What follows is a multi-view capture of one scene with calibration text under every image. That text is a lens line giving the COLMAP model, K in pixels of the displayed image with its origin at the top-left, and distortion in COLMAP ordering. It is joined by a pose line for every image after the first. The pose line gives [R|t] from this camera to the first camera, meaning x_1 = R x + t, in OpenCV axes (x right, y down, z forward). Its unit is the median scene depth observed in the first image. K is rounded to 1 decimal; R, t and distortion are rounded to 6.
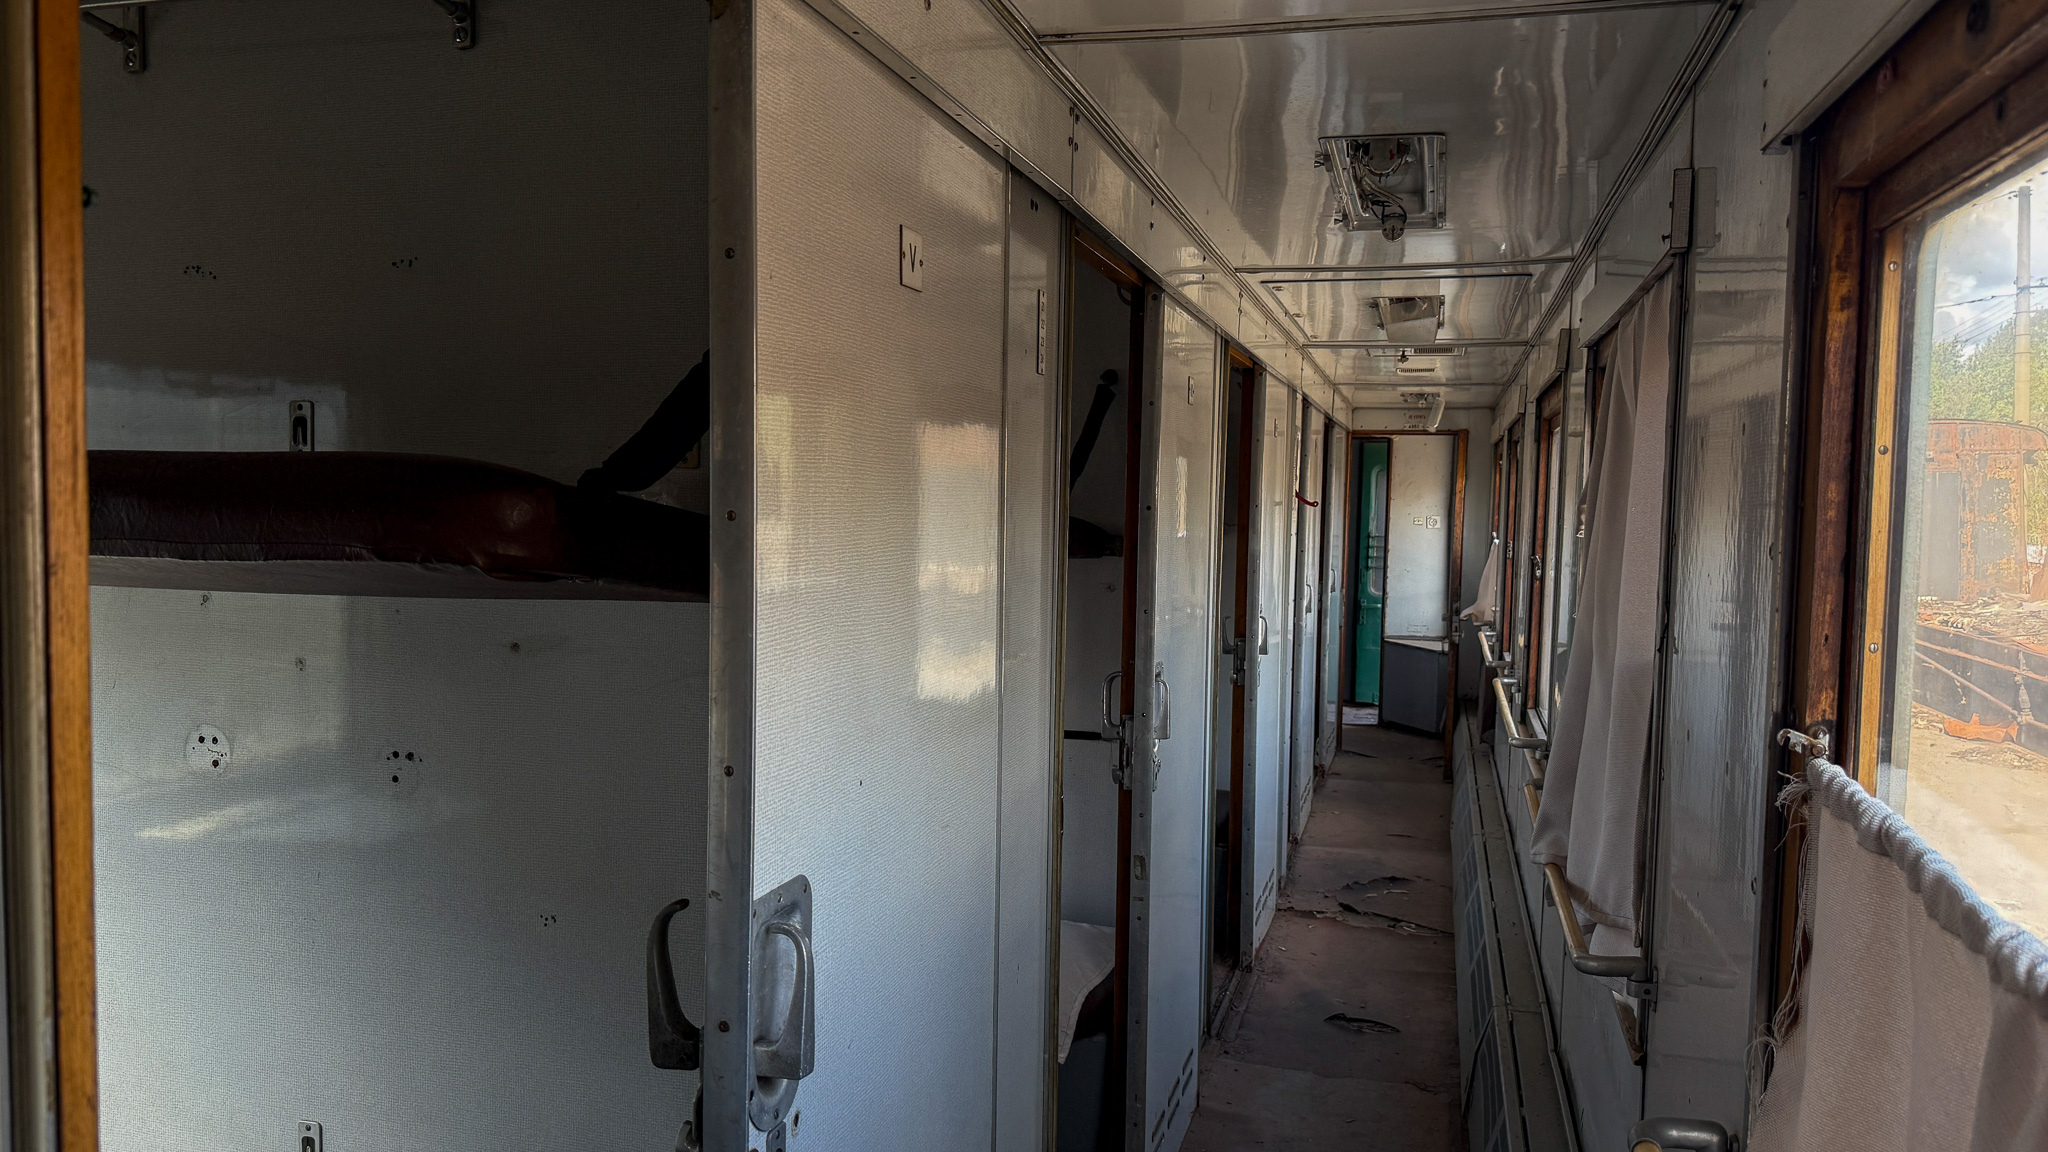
lens RADIAL K [[1460.9, 0, 1004.3], [0, 1460.9, 583.0], [0, 0, 1]] dist [0.074098, -0.089340]
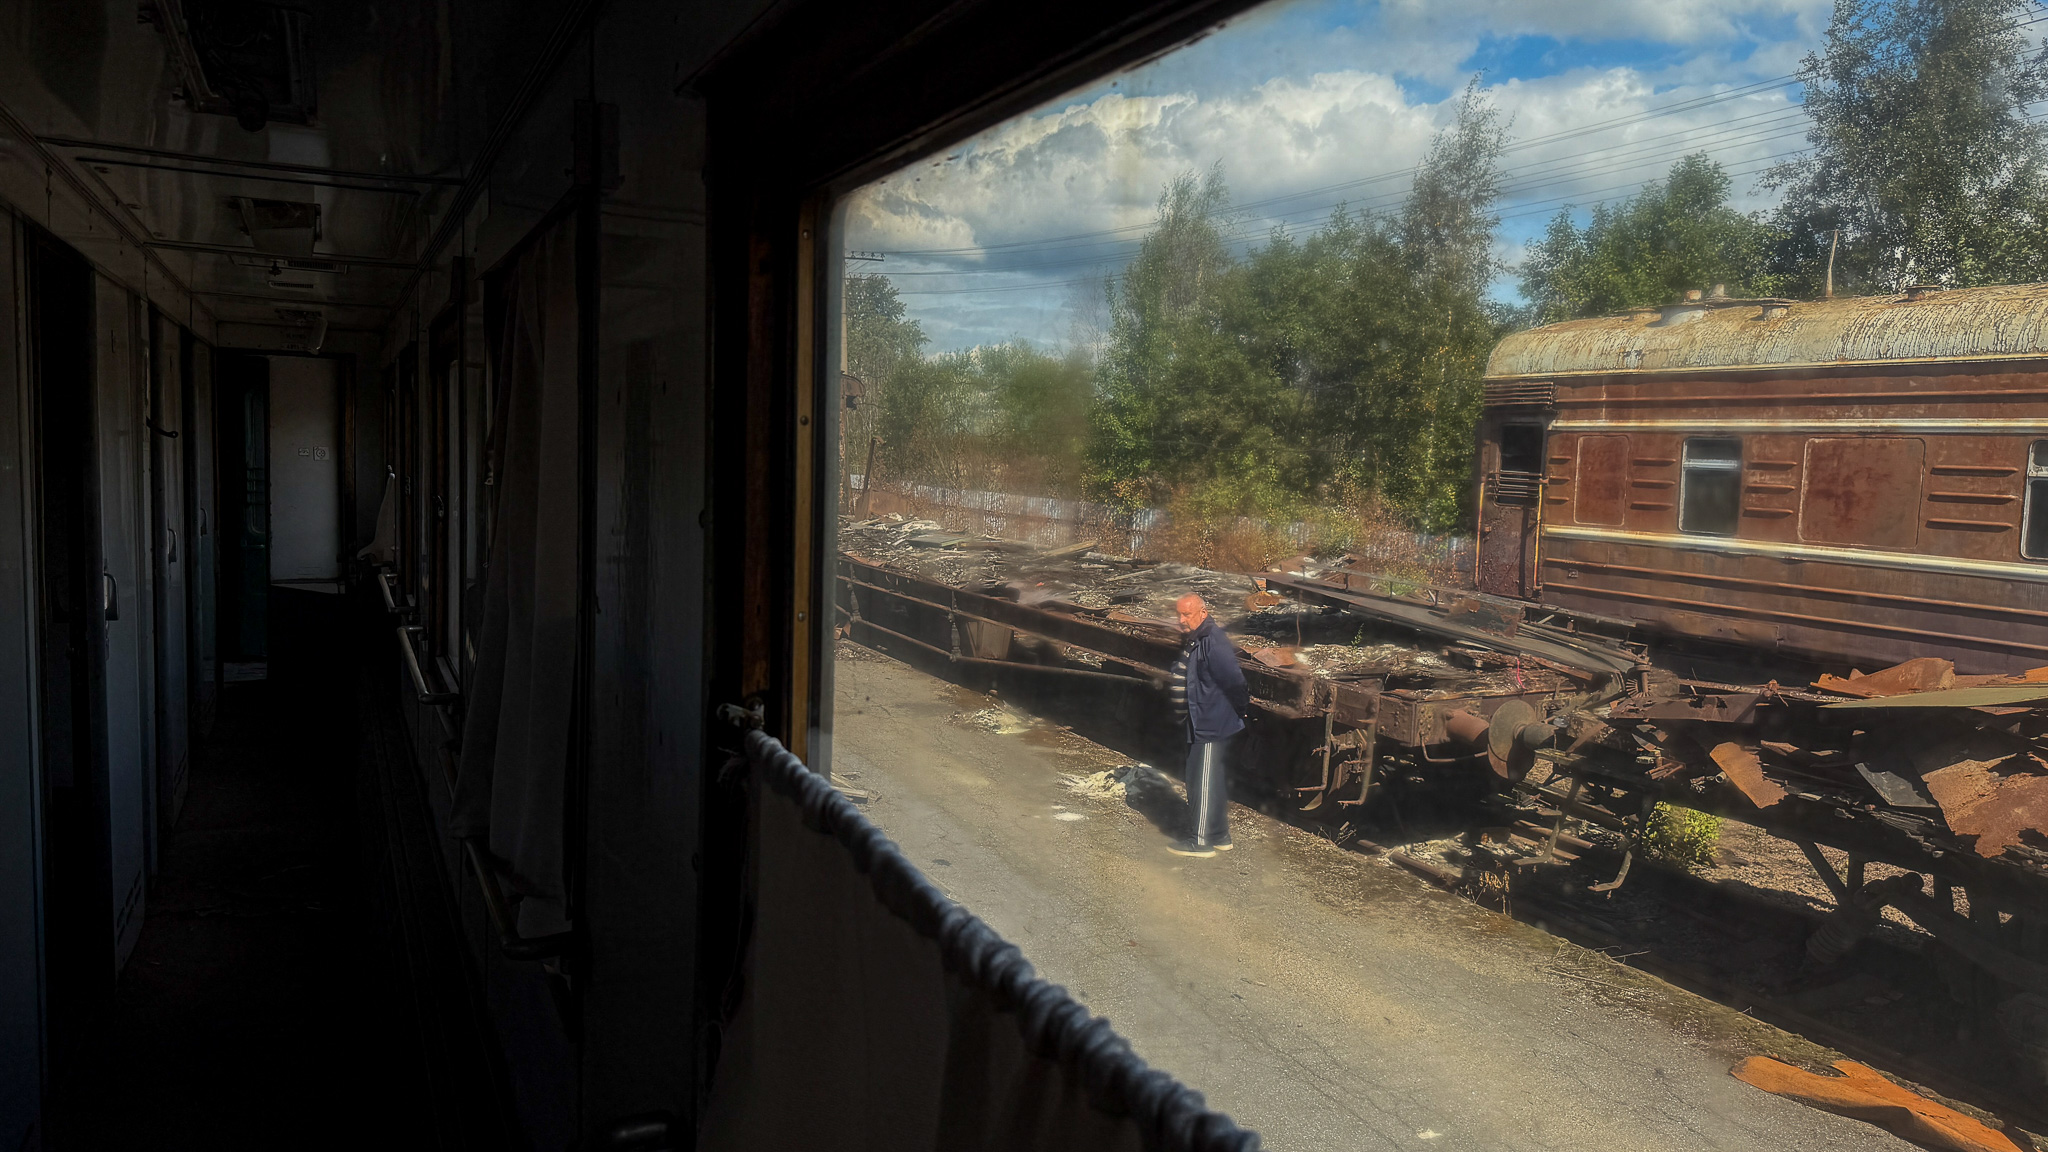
lens RADIAL K [[1460.9, 0, 1014.2], [0, 1460.9, 592.6], [0, 0, 1]] dist [0.074098, -0.089340]
pose [[0.751107, -0.057332, 0.657686, 0.012631], [0.020805, 0.997783, 0.063219, -0.009678], [-0.659853, -0.033802, 0.750634, 0.047067]]
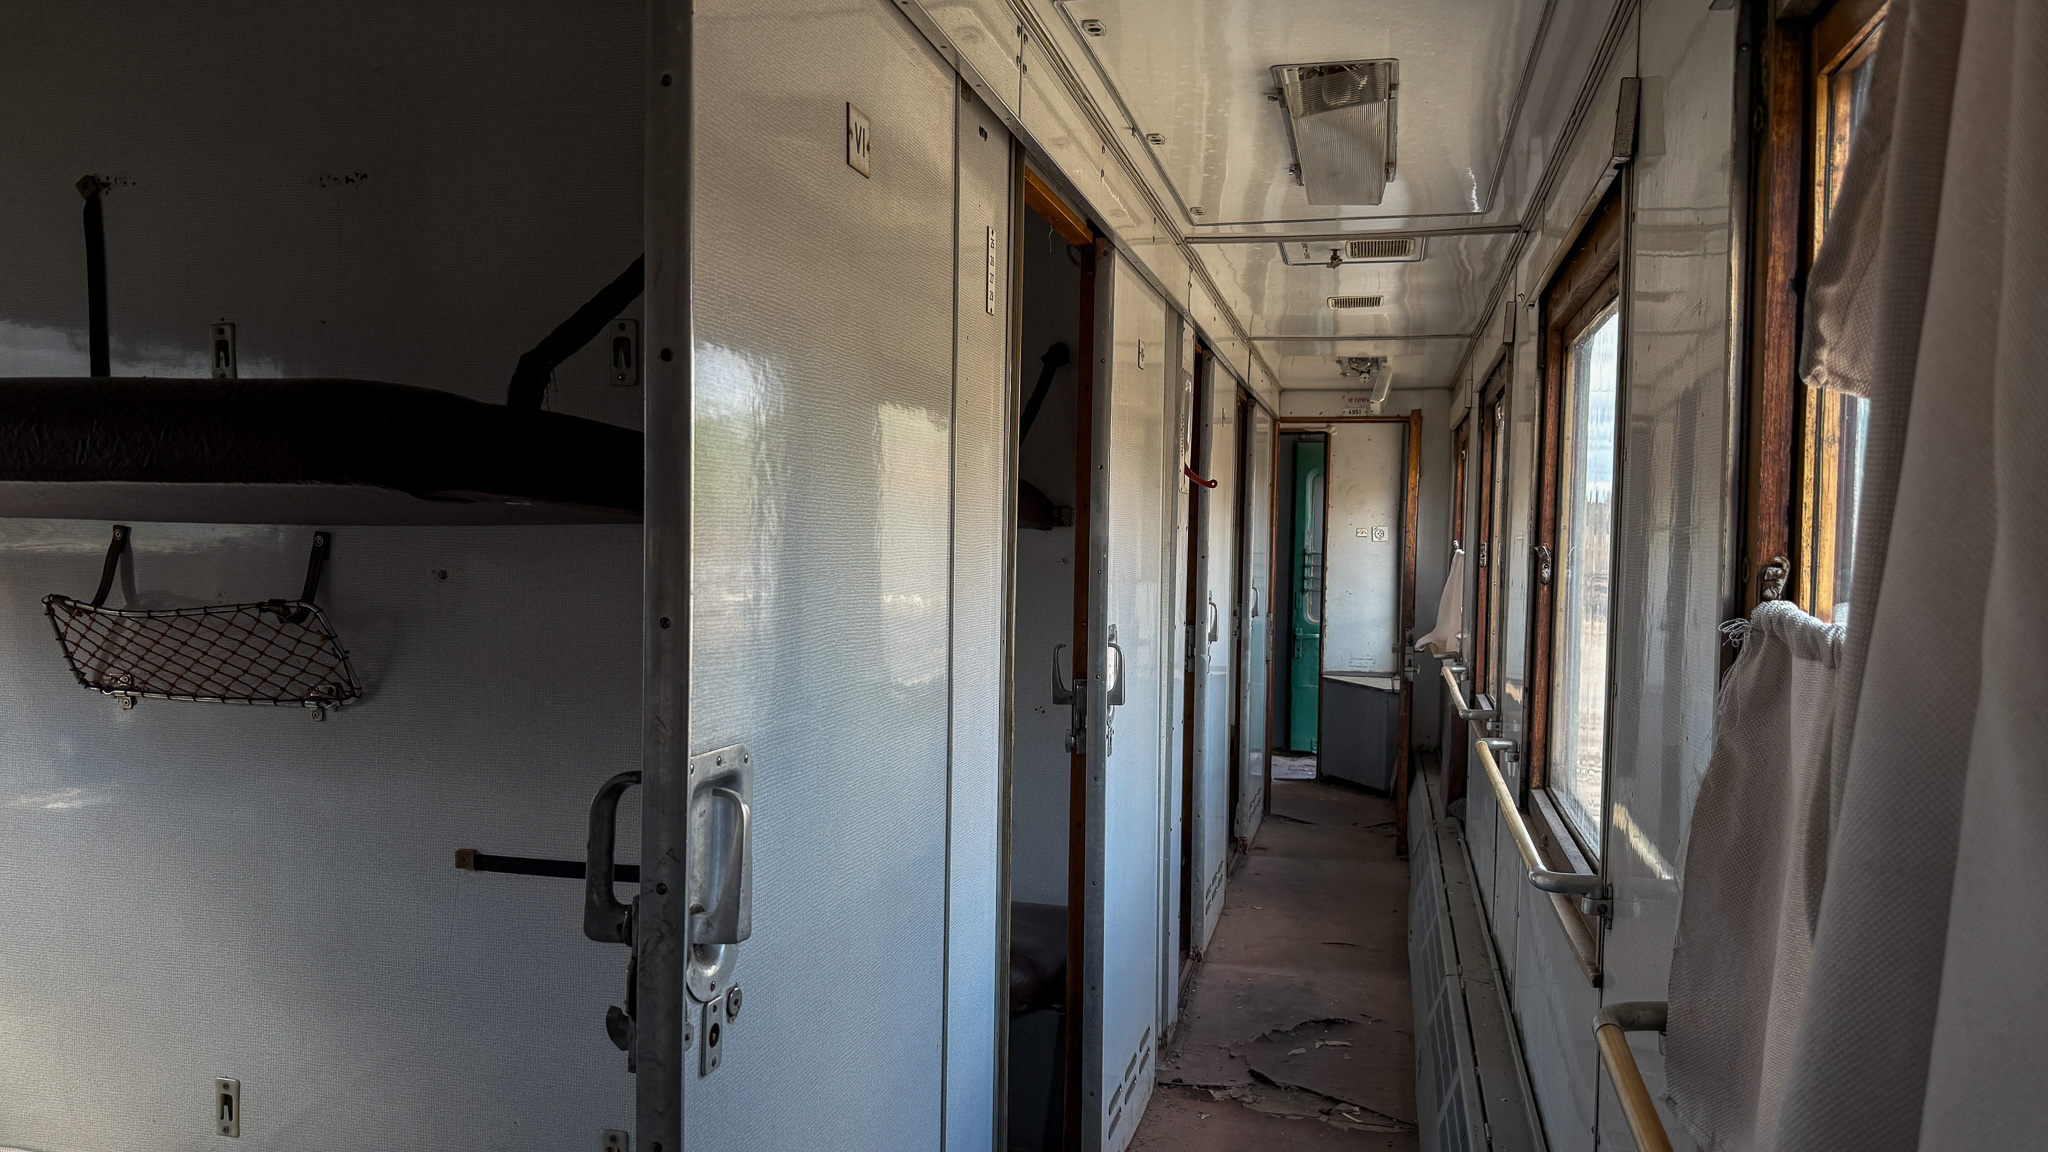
lens RADIAL K [[1460.9, 0, 1007.5], [0, 1460.9, 576.7], [0, 0, 1]] dist [0.074098, -0.089340]
pose [[0.999344, -0.001426, 0.036177, 0.127300], [0.002461, 0.999588, -0.028590, 0.014022], [-0.036122, 0.028660, 0.998936, 0.441969]]
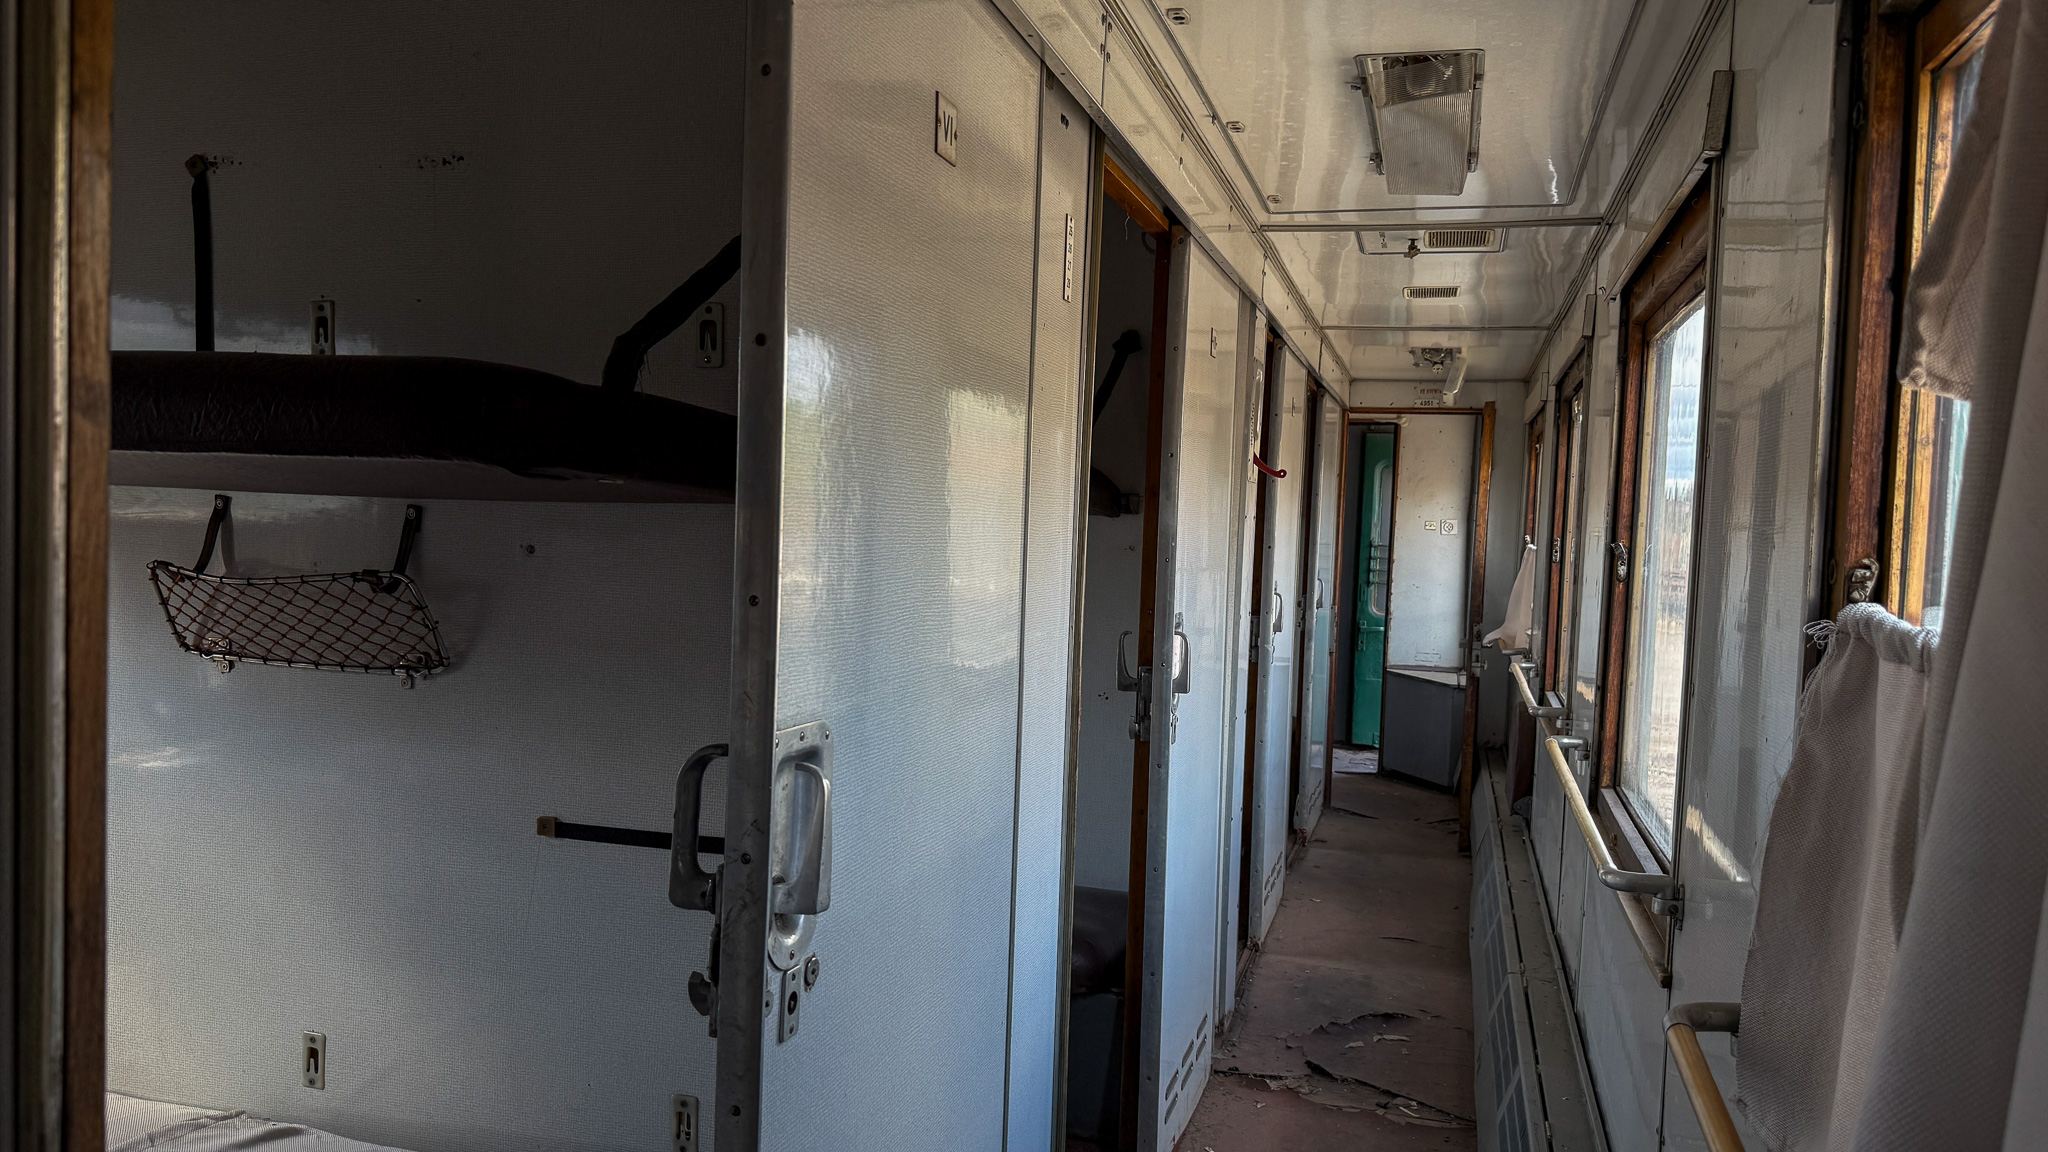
lens RADIAL K [[1460.9, 0, 1006.7], [0, 1460.9, 575.4], [0, 0, 1]] dist [0.074098, -0.089340]
pose [[0.999795, 0.019553, -0.005263, 0.123098], [-0.019650, 0.999624, -0.019099, 0.014227], [0.004887, 0.019199, 0.999804, 0.437754]]
